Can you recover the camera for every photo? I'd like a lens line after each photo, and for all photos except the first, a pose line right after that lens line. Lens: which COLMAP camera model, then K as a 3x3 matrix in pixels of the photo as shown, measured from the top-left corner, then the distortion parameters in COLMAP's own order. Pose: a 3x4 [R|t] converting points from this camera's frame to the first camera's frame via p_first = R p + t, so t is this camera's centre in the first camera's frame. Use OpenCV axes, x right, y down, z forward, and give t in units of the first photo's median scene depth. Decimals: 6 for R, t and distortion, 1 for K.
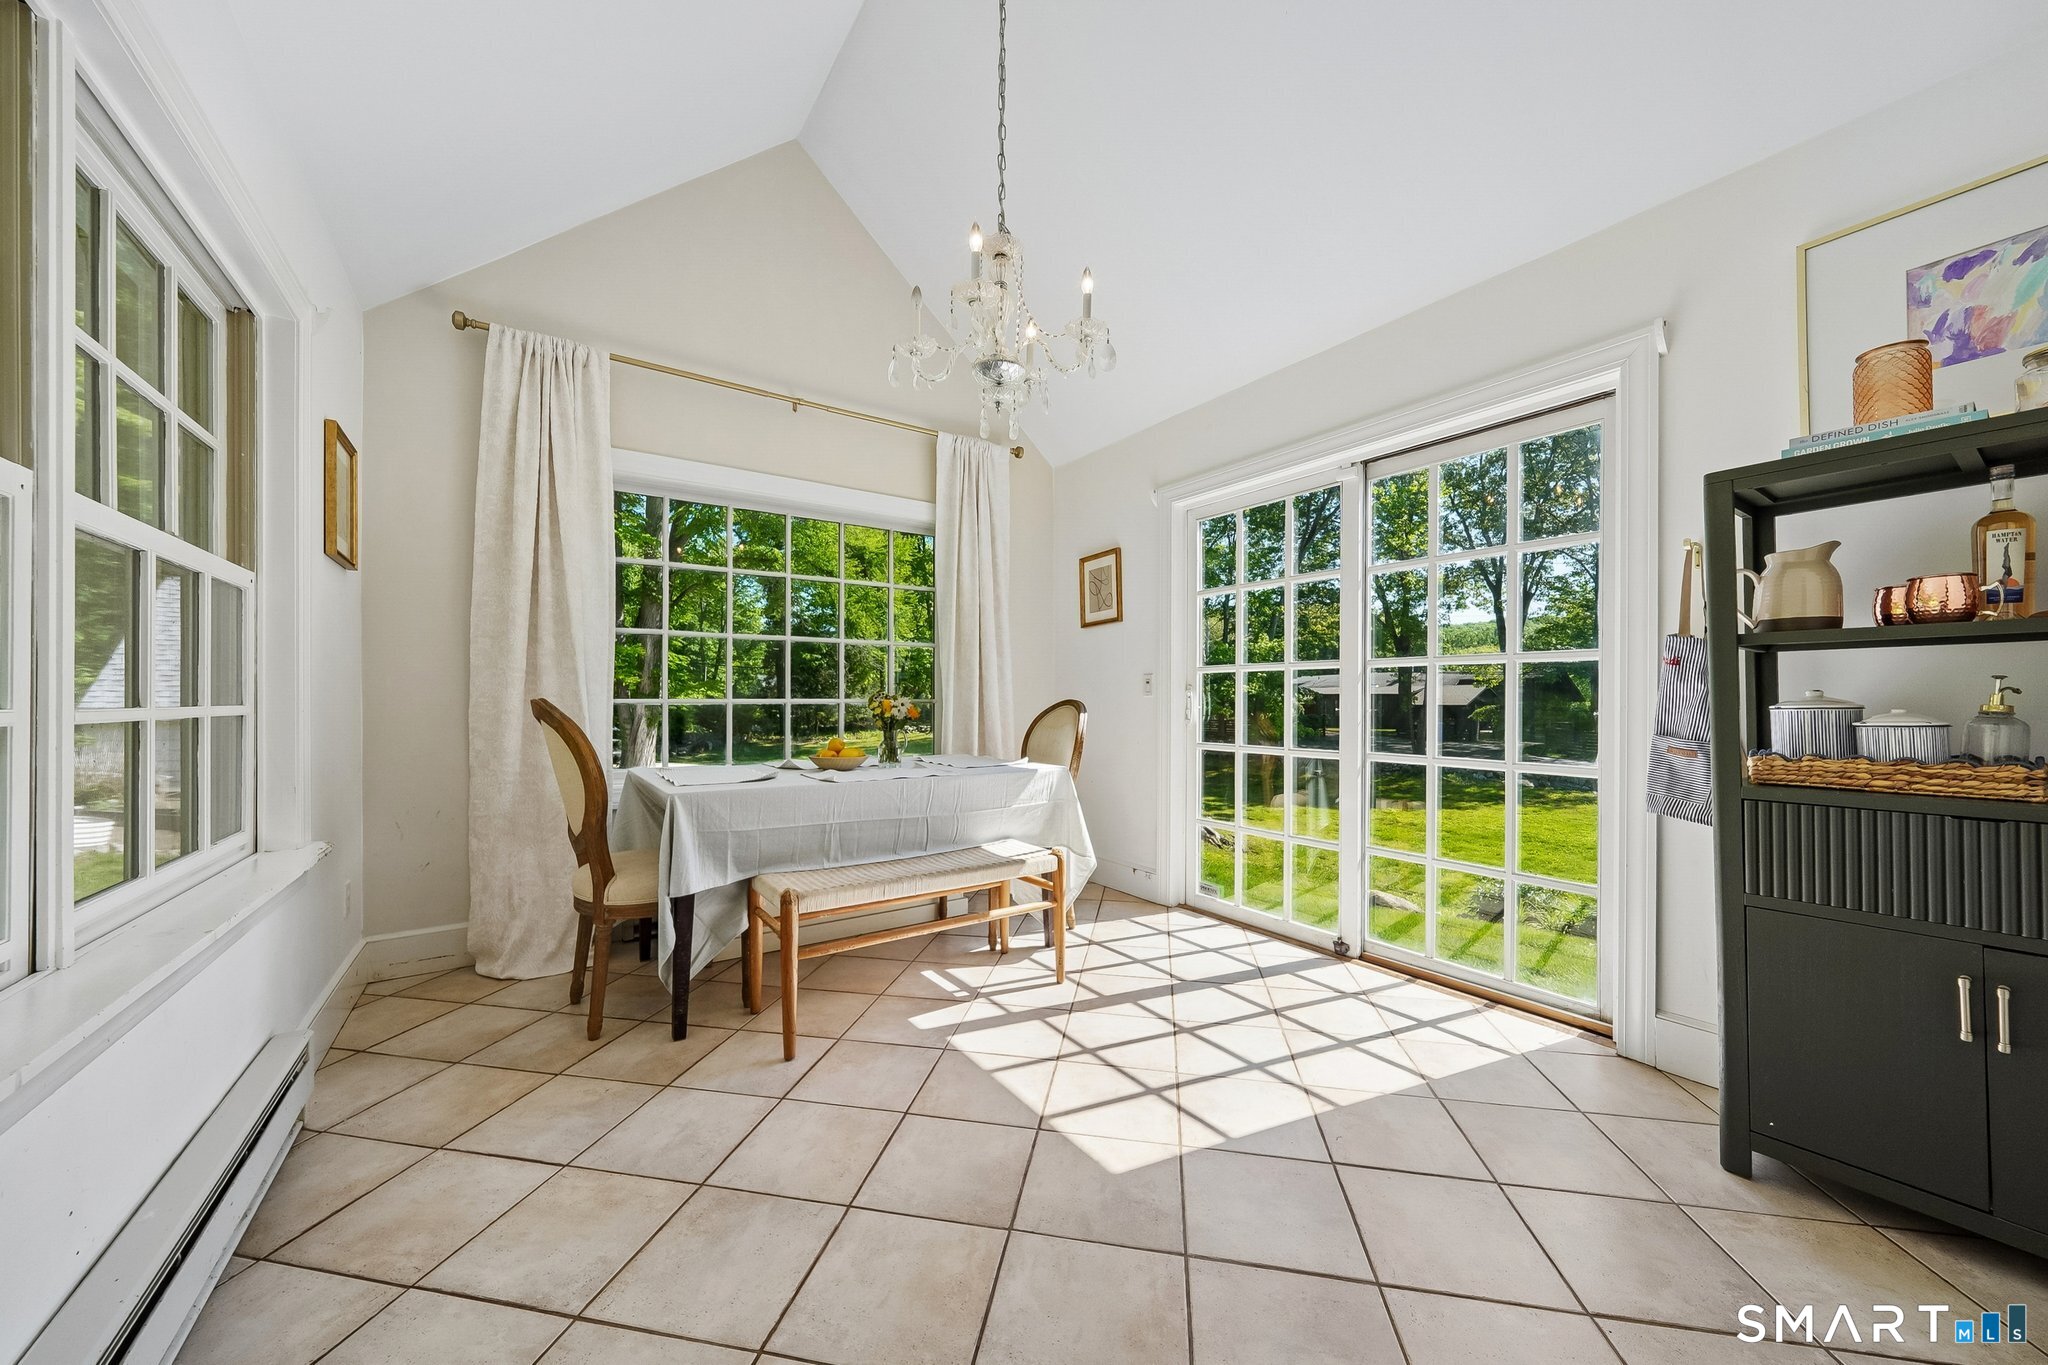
lens RADIAL K [[714.6, 0, 1027.5], [0, 714.6, 690.3], [0, 0, 1]] dist [-0.010218, 0.000323]
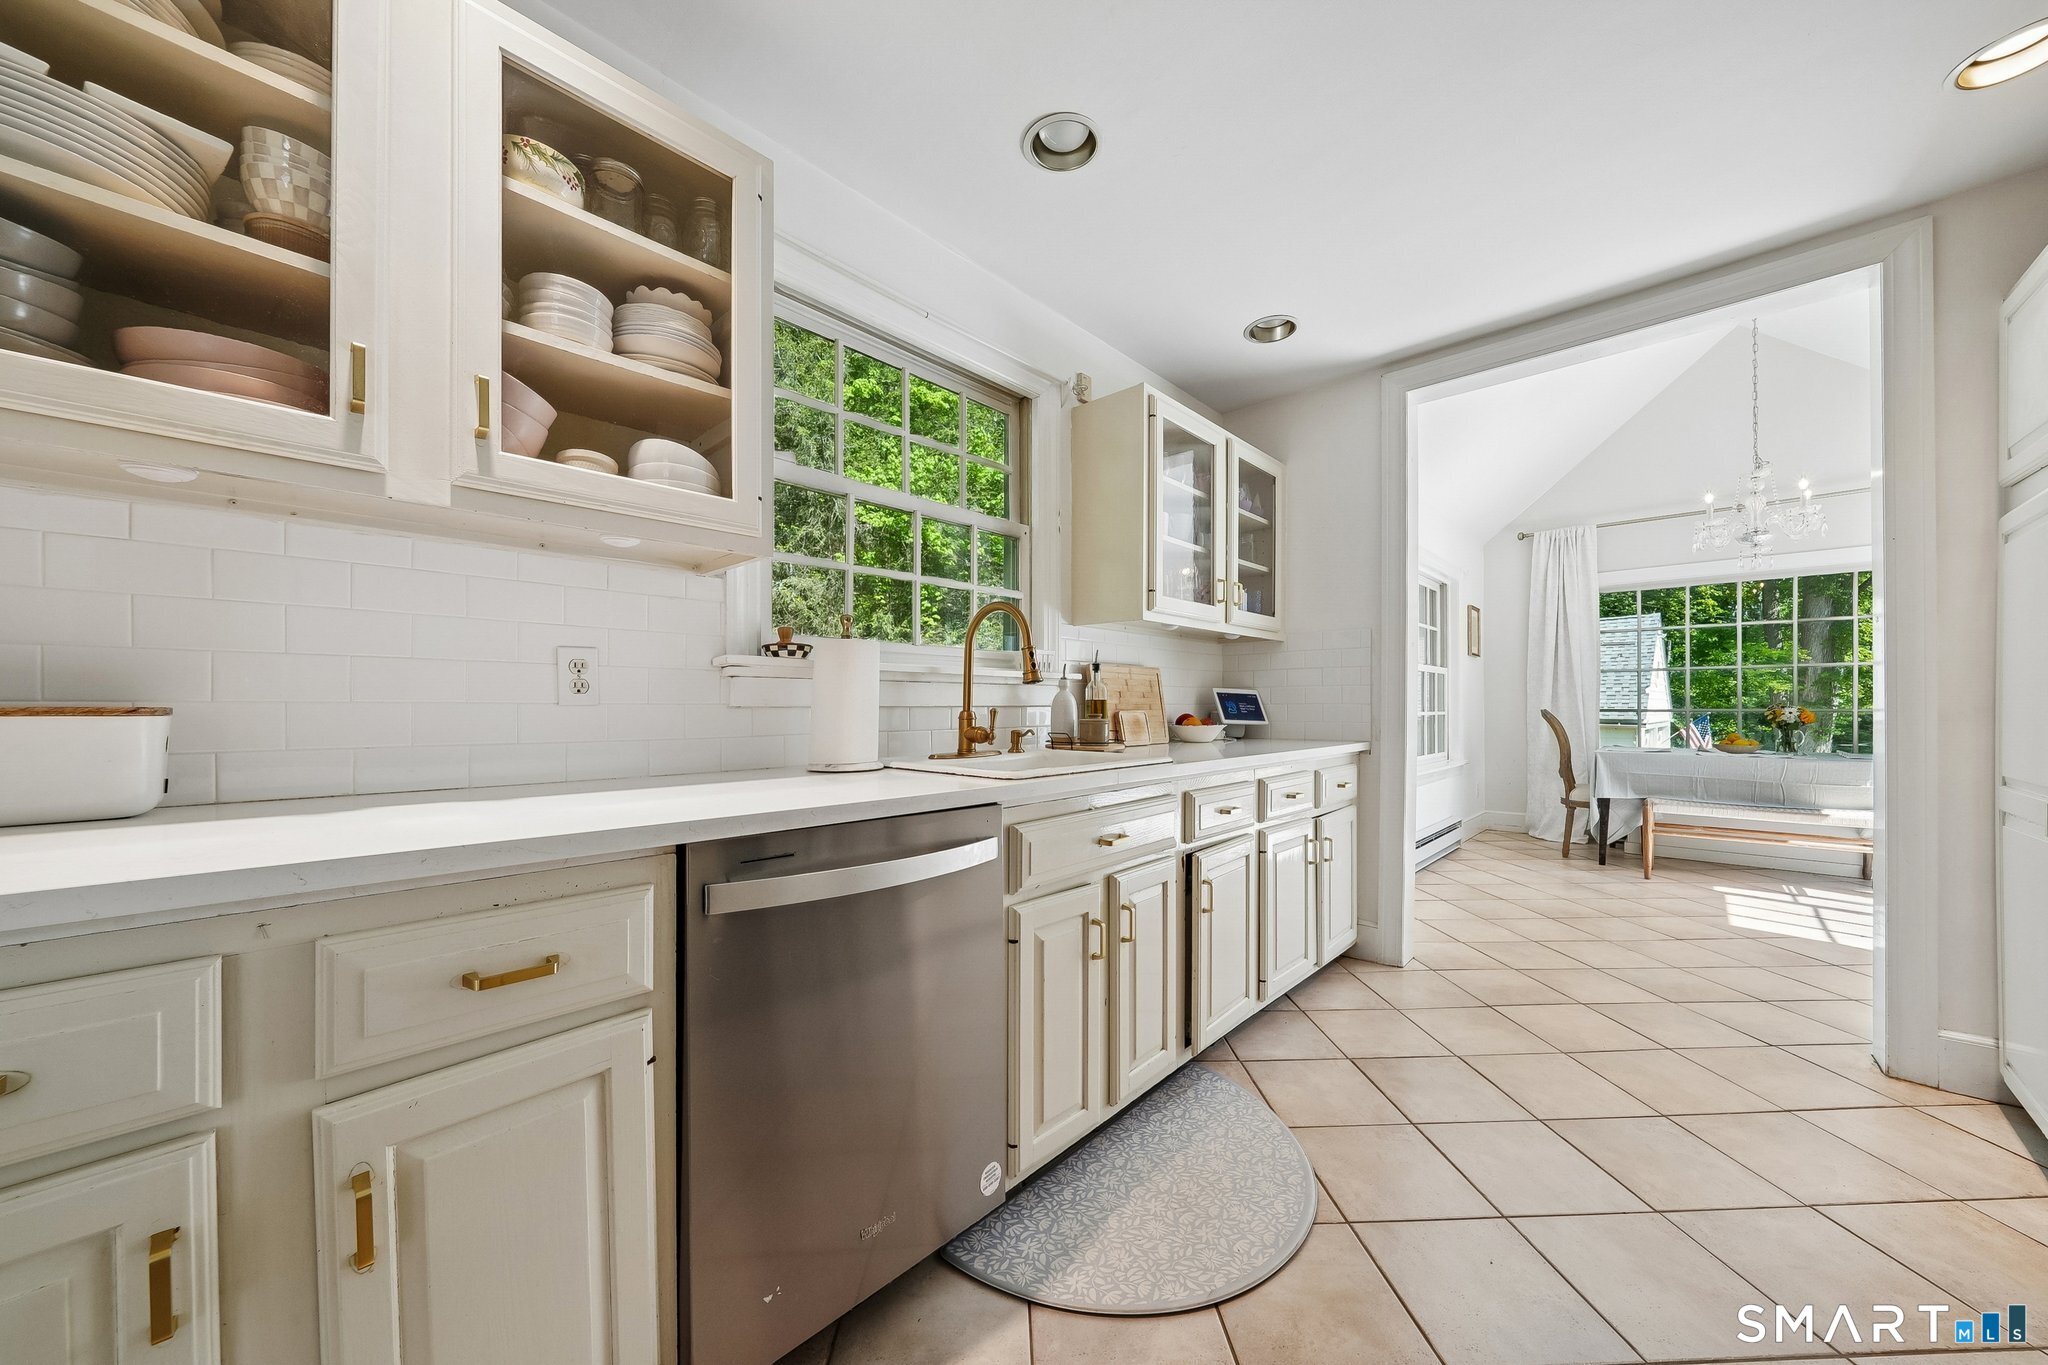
lens RADIAL K [[714.6, 0, 1025.7], [0, 714.6, 709.3], [0, 0, 1]] dist [-0.010218, 0.000323]
pose [[0.199002, -0.003234, -0.979994, 1.240440], [0.001537, 0.999994, -0.002988, 0.019779], [0.979998, -0.000912, 0.199006, -1.113873]]
